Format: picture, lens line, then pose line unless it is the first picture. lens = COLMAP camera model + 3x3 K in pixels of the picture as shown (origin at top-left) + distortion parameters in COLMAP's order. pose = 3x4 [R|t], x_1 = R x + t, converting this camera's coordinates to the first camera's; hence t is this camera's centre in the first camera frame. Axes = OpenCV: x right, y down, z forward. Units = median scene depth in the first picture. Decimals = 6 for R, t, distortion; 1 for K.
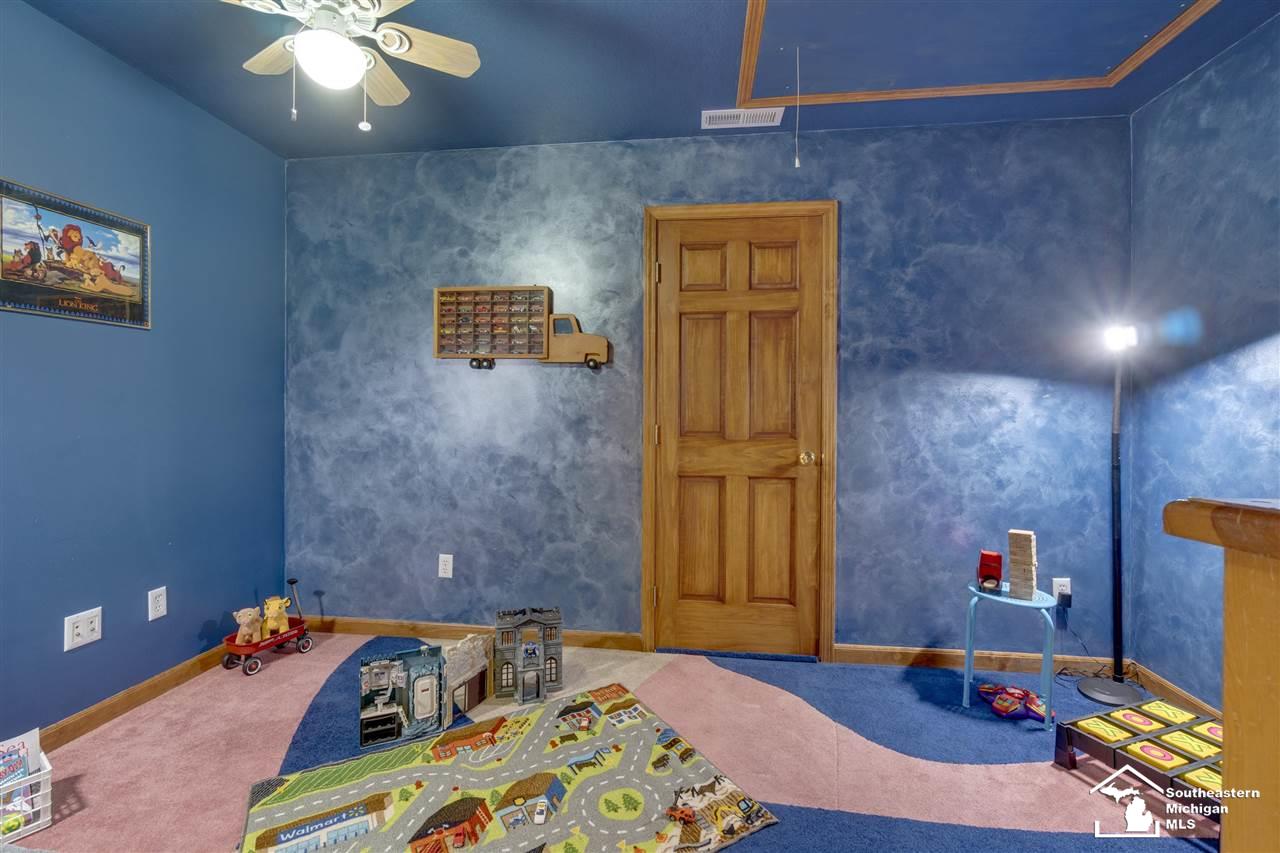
lens RADIAL K [[553.1, 0, 638.2], [0, 553.1, 415.6], [0, 0, 1]] dist [-0.013786, 0.001521]
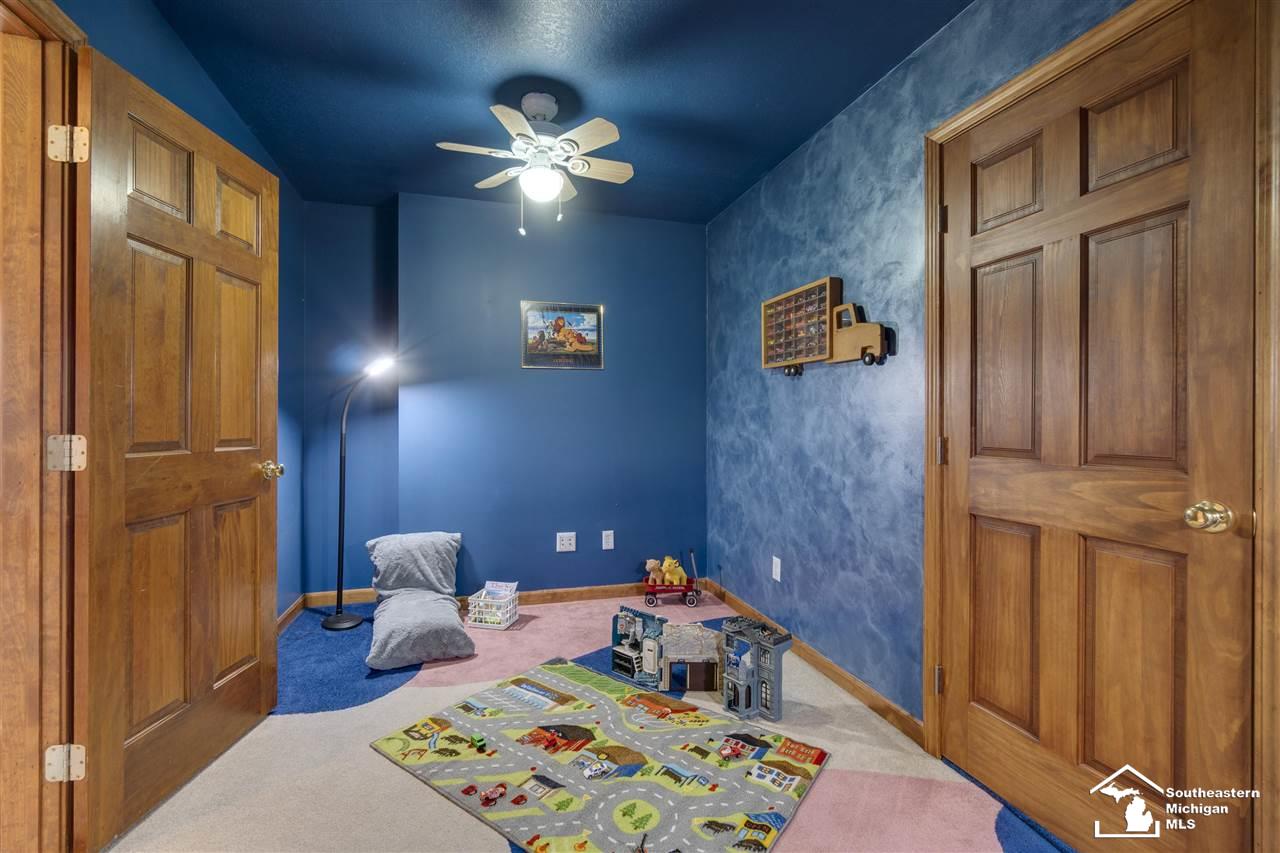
lens RADIAL K [[553.1, 0, 636.5], [0, 553.1, 426.1], [0, 0, 1]] dist [-0.013786, 0.001521]
pose [[0.384422, 0.005428, -0.923141, 0.535438], [-0.008191, 0.999963, 0.002468, 0.004801], [0.923121, 0.006613, 0.384453, 0.379938]]
